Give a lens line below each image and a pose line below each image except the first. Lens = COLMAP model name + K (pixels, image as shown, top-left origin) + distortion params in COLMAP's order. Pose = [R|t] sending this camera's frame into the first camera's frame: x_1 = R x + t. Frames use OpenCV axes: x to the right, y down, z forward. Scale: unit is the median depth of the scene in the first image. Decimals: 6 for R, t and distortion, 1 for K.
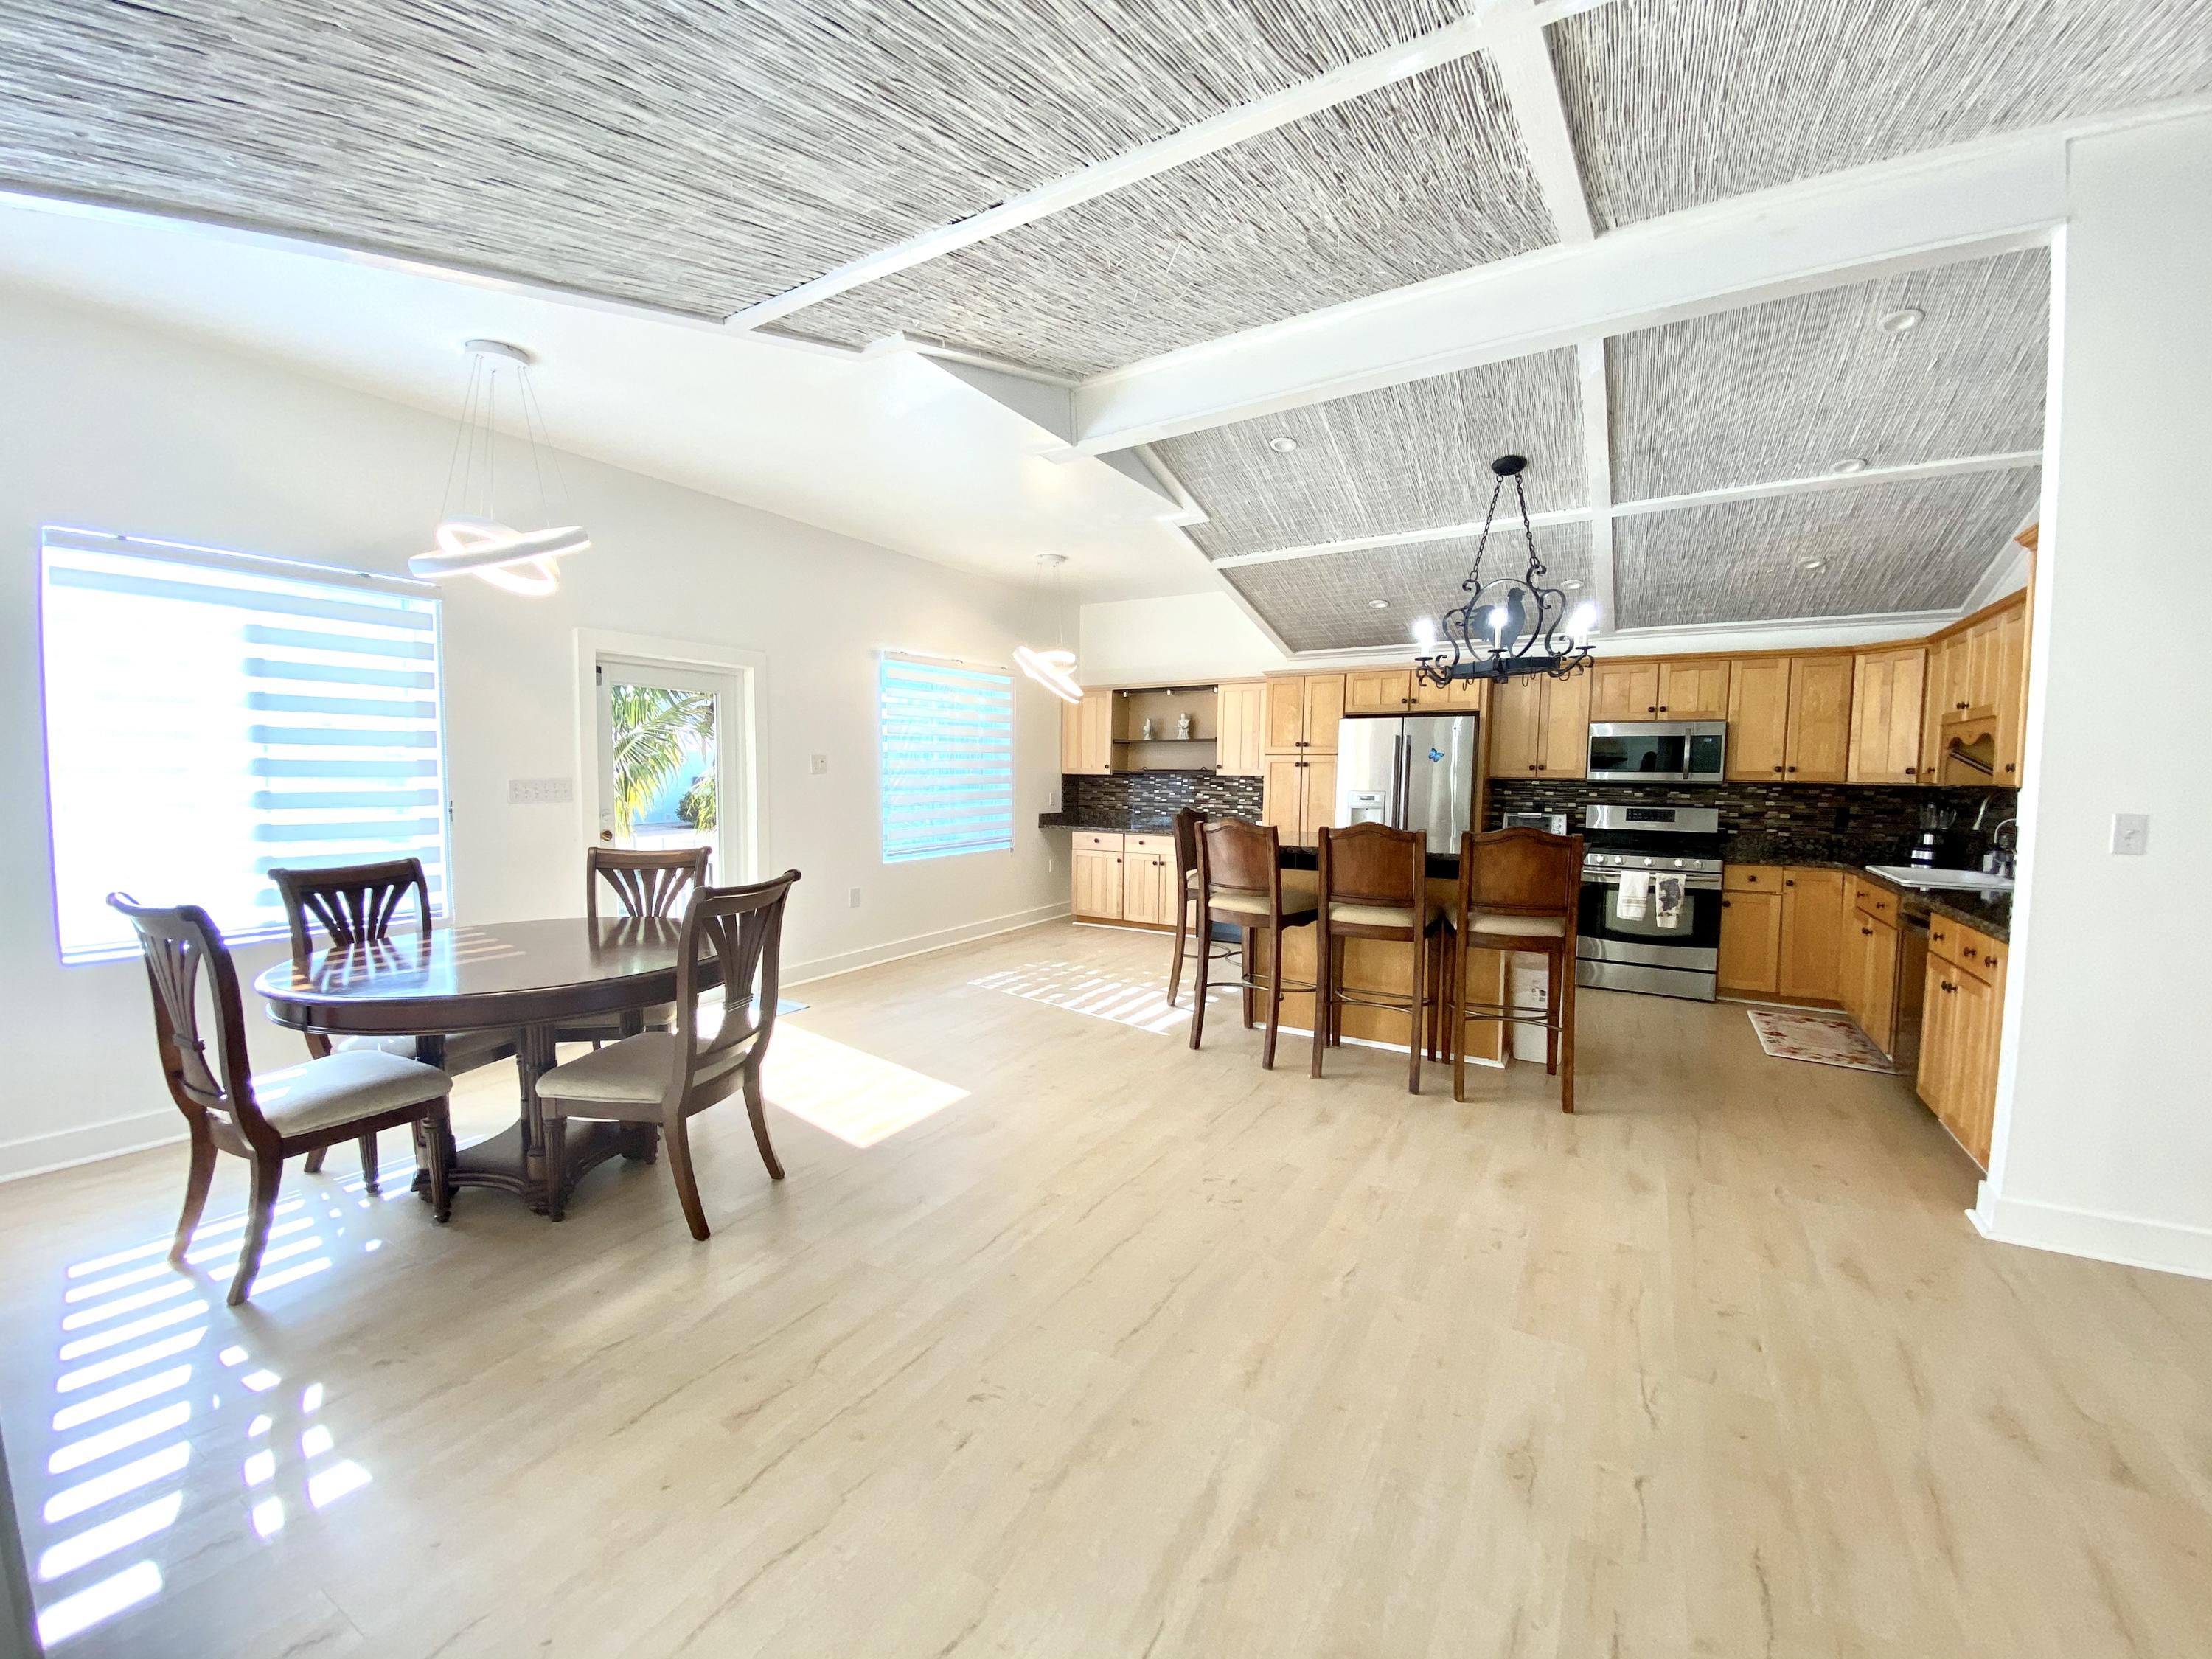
lens RADIAL K [[895.4, 0, 1097.2], [0, 895.4, 833.8], [0, 0, 1]] dist [0.047192, -0.036592]
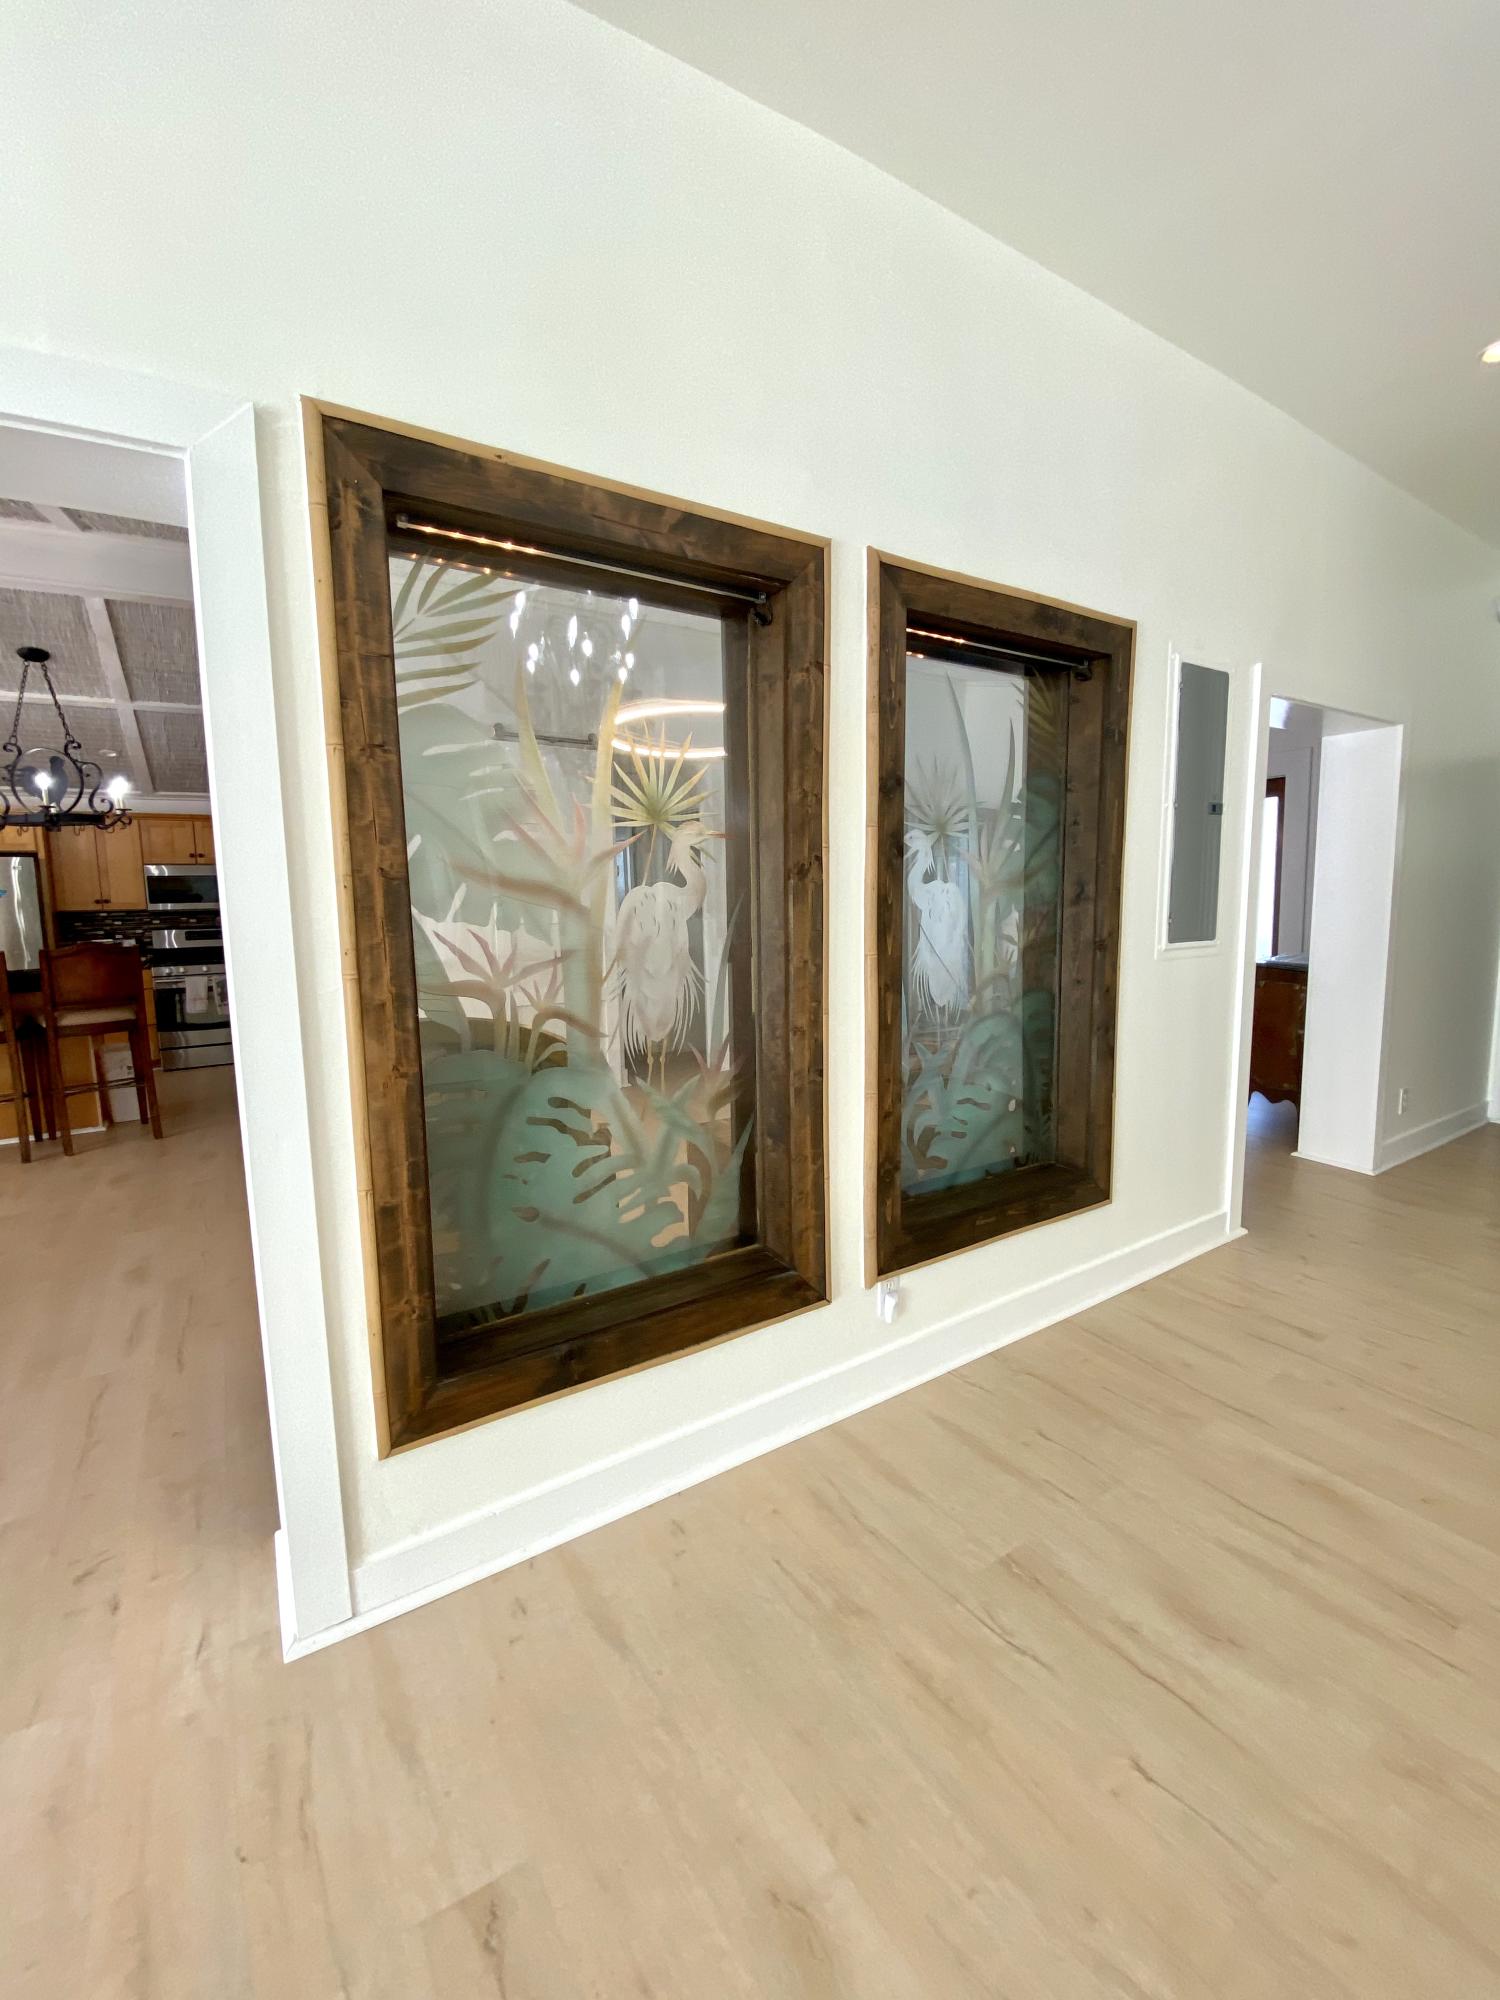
lens RADIAL K [[810.3, 0, 750.1], [0, 810.3, 992.6], [0, 0, 1]] dist [-0.000171, -0.009463]
pose [[0.439394, -0.123165, 0.889811, -0.125421], [0.090733, 0.991575, 0.092447, 0.031128], [-0.893701, 0.040114, 0.446867, -0.293753]]
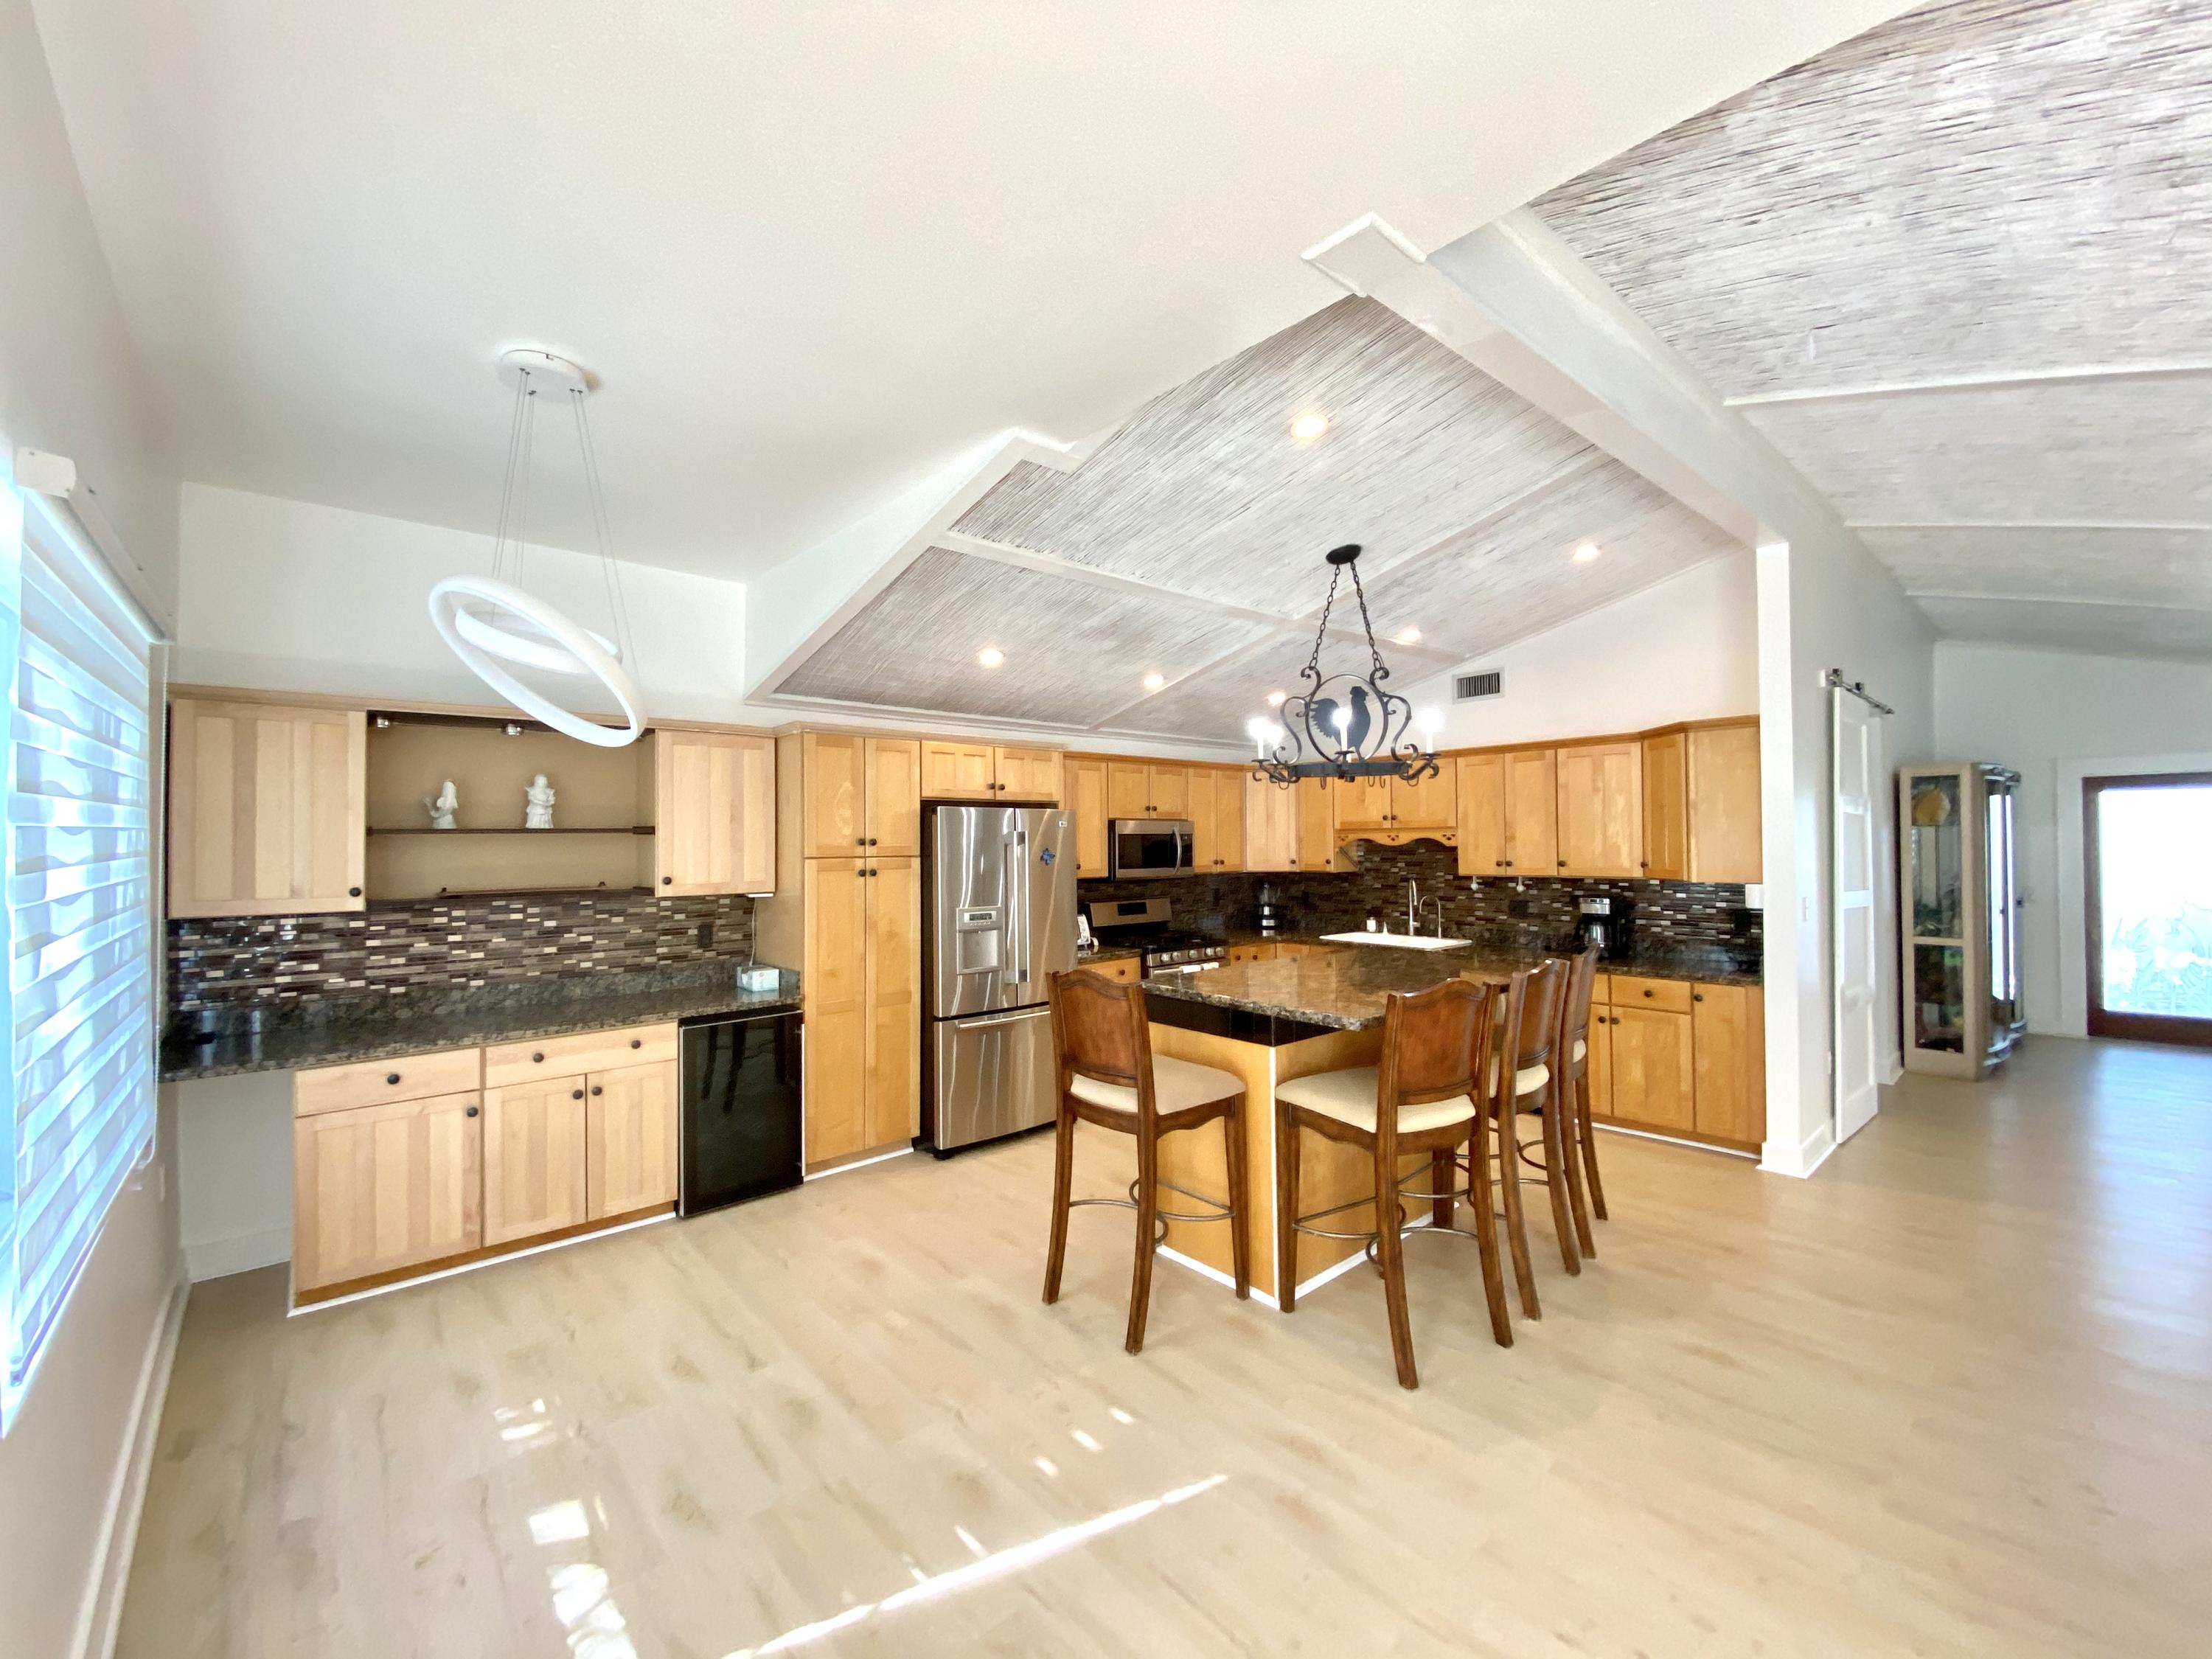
lens RADIAL K [[895.4, 0, 1097.2], [0, 895.4, 833.8], [0, 0, 1]] dist [0.047192, -0.036592]
pose [[0.298353, -0.006644, 0.954433, -0.436495], [0.076383, 0.996935, -0.016937, -0.105391], [-0.951394, 0.077955, 0.297946, 0.838513]]
